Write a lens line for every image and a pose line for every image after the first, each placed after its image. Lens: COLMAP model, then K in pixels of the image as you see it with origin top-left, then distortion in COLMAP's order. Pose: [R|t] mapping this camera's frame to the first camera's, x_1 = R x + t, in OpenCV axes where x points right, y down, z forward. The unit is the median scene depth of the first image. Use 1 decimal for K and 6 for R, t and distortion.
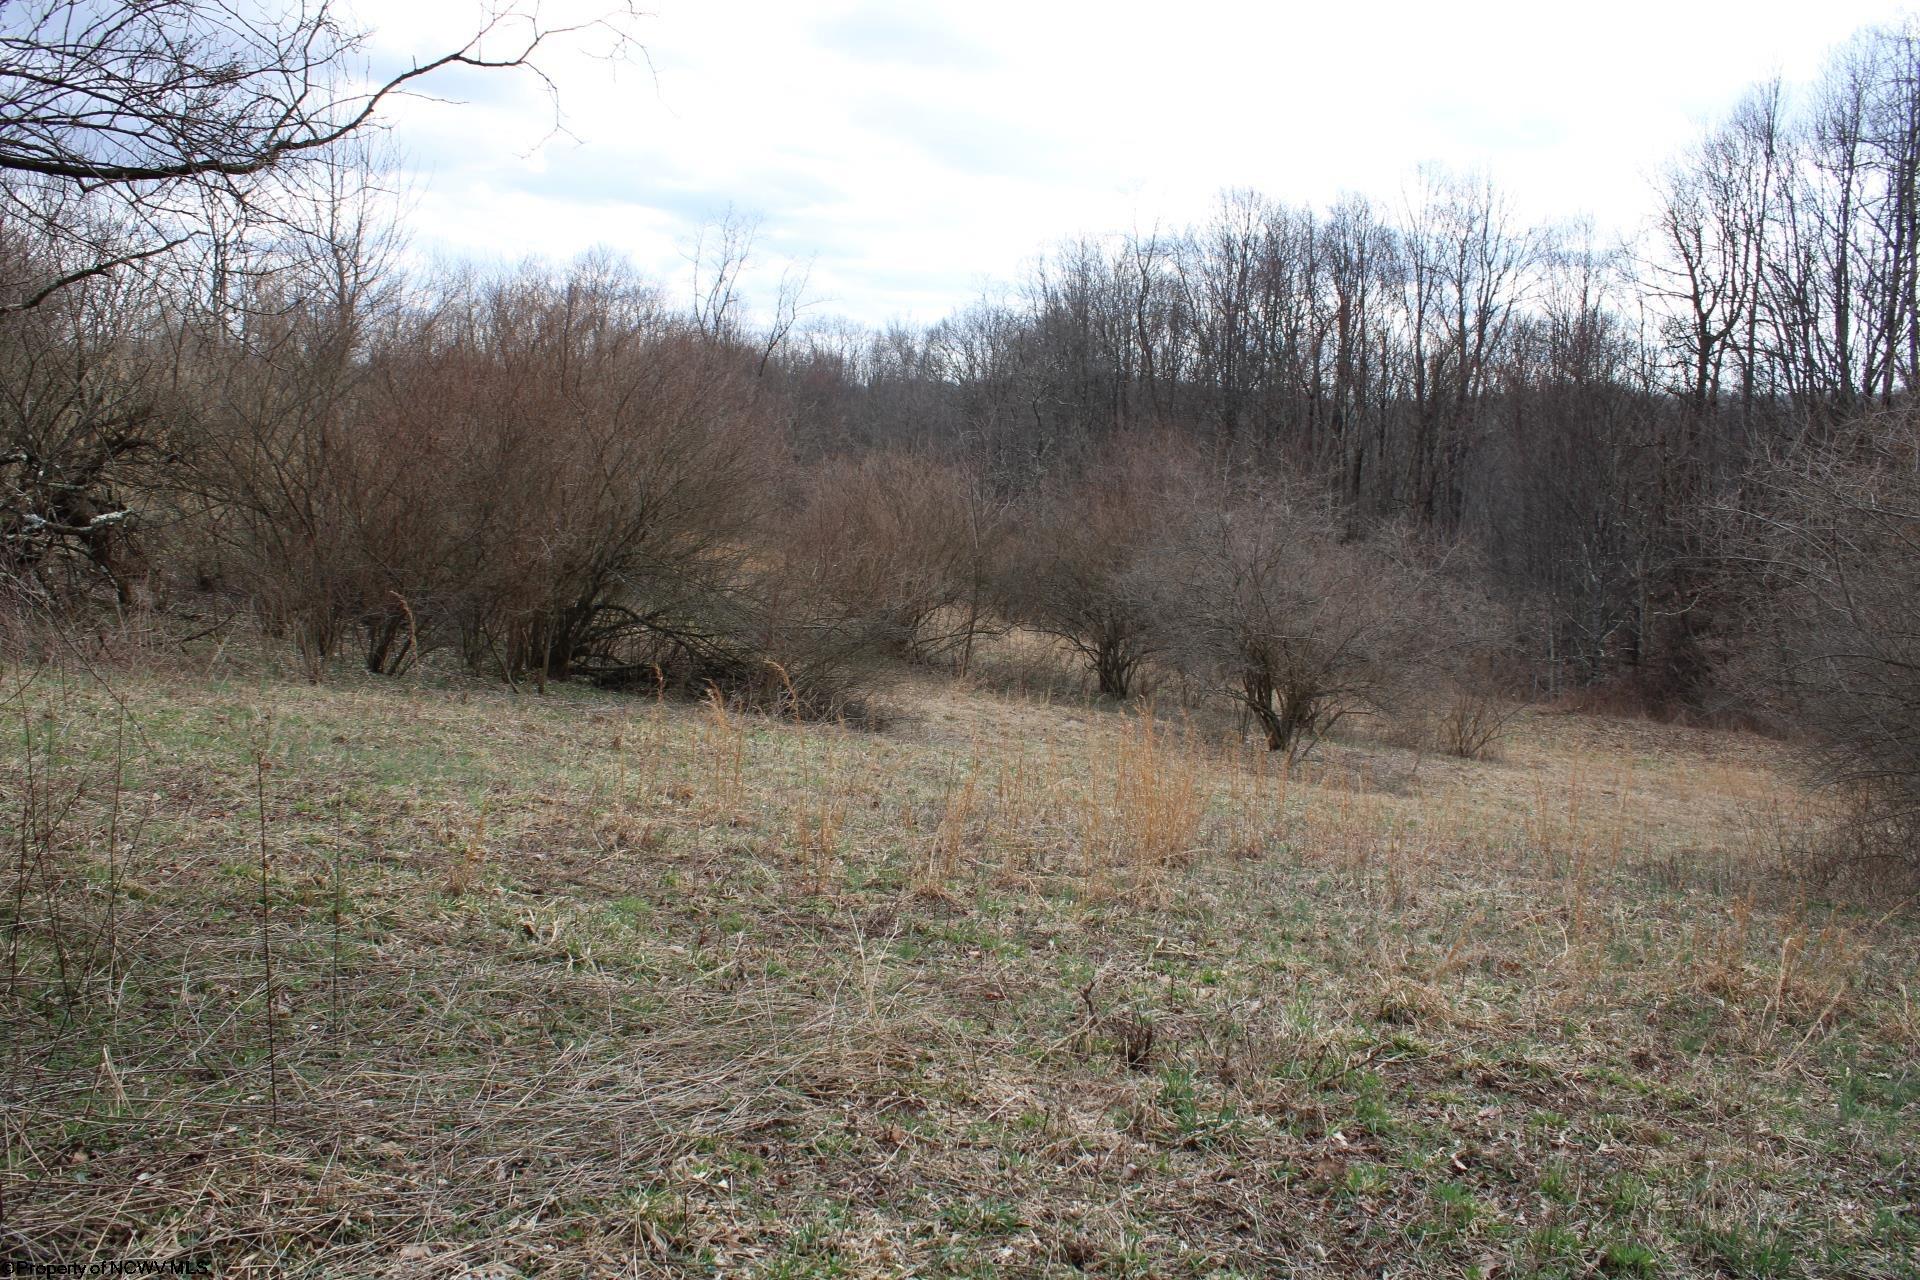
lens RADIAL K [[1614.1, 0, 960.0], [0, 1614.1, 640.0], [0, 0, 1]] dist [-0.172249, 0.156560]
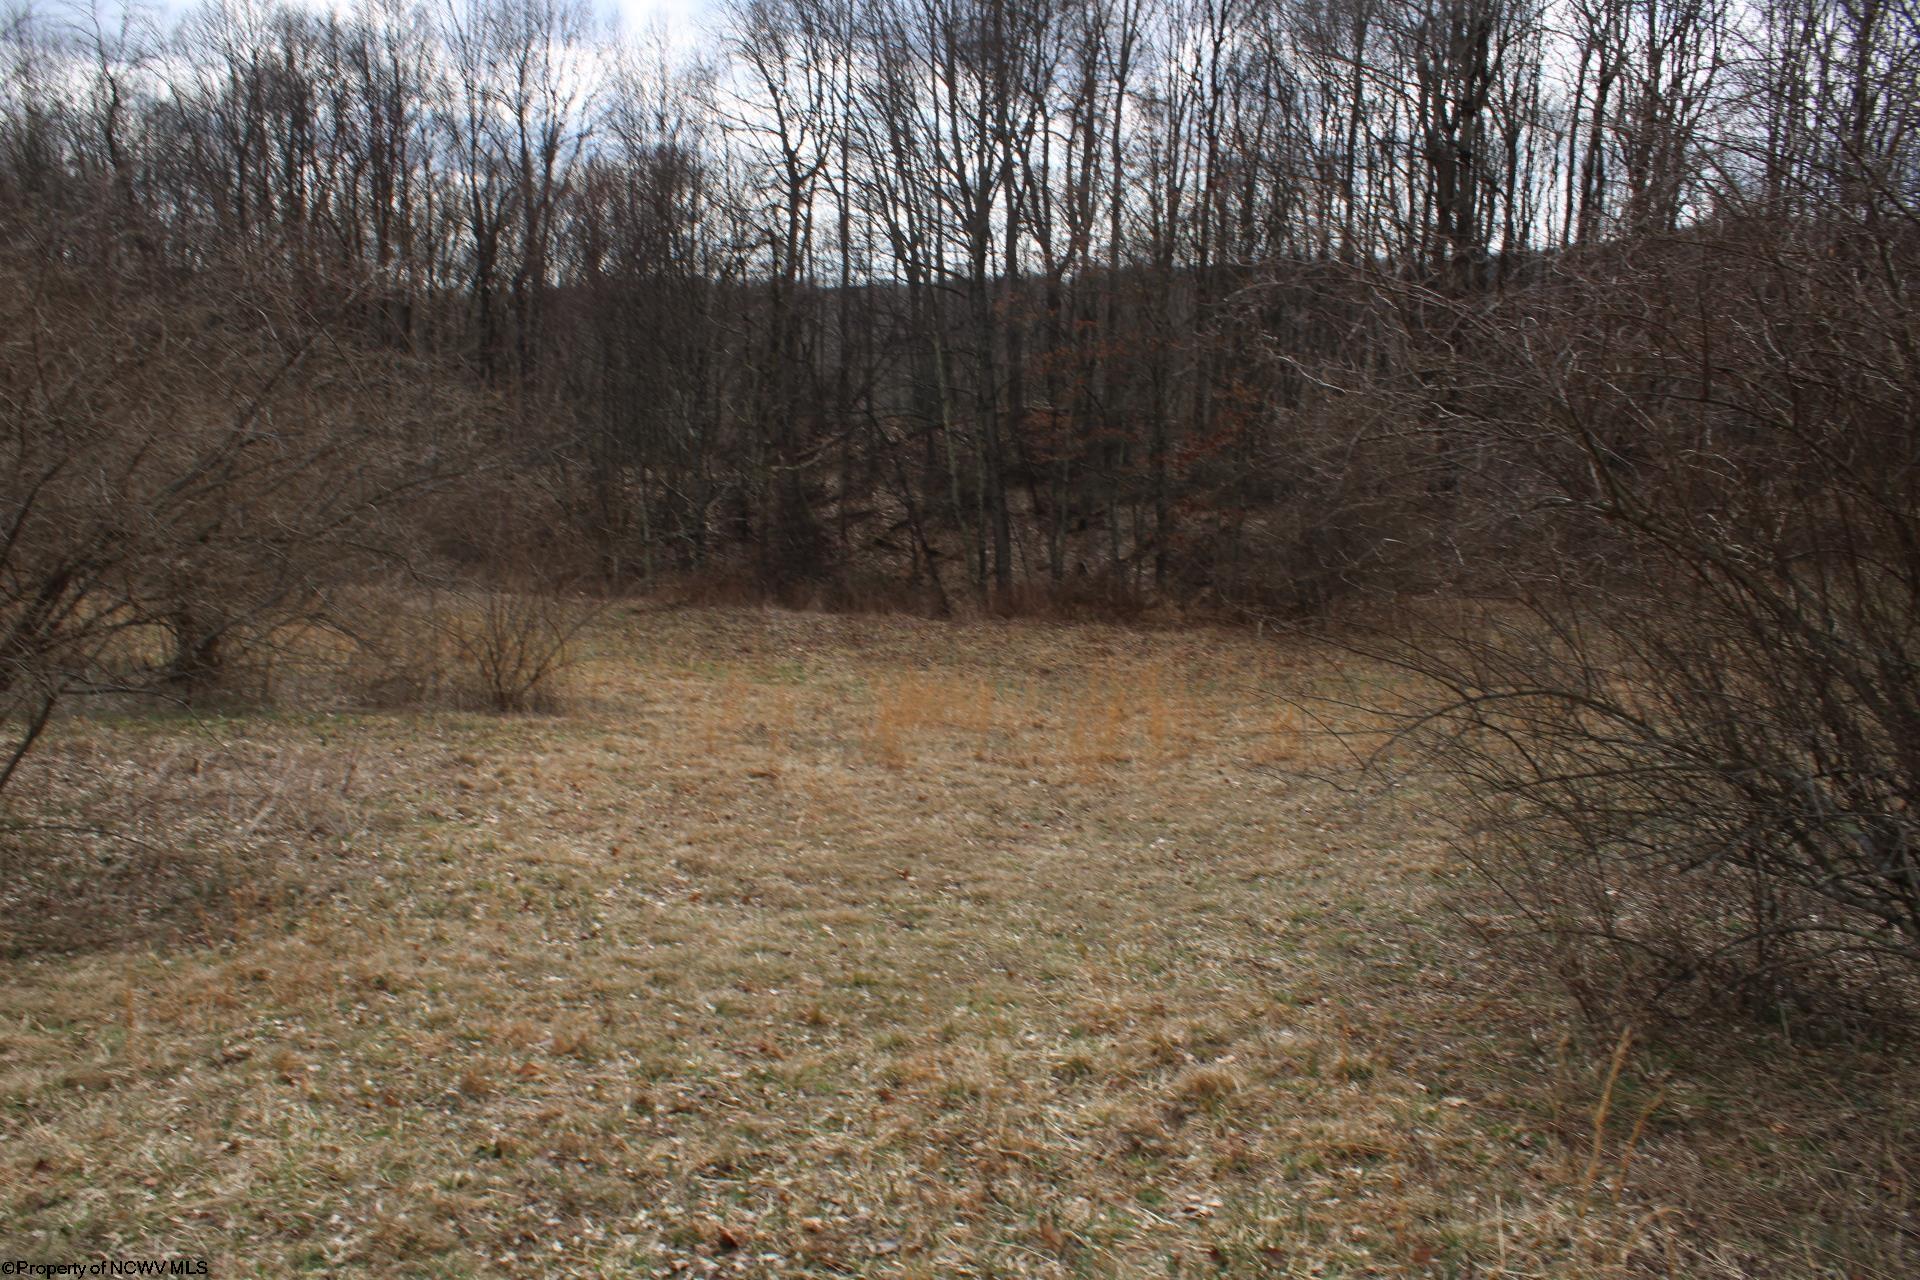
lens RADIAL K [[1614.1, 0, 960.0], [0, 1614.1, 640.0], [0, 0, 1]] dist [-0.172249, 0.156560]
pose [[0.851672, -0.094464, 0.515492, 0.077324], [0.061304, 0.994826, 0.081018, 0.006125], [-0.520478, -0.037399, 0.853056, 0.199956]]
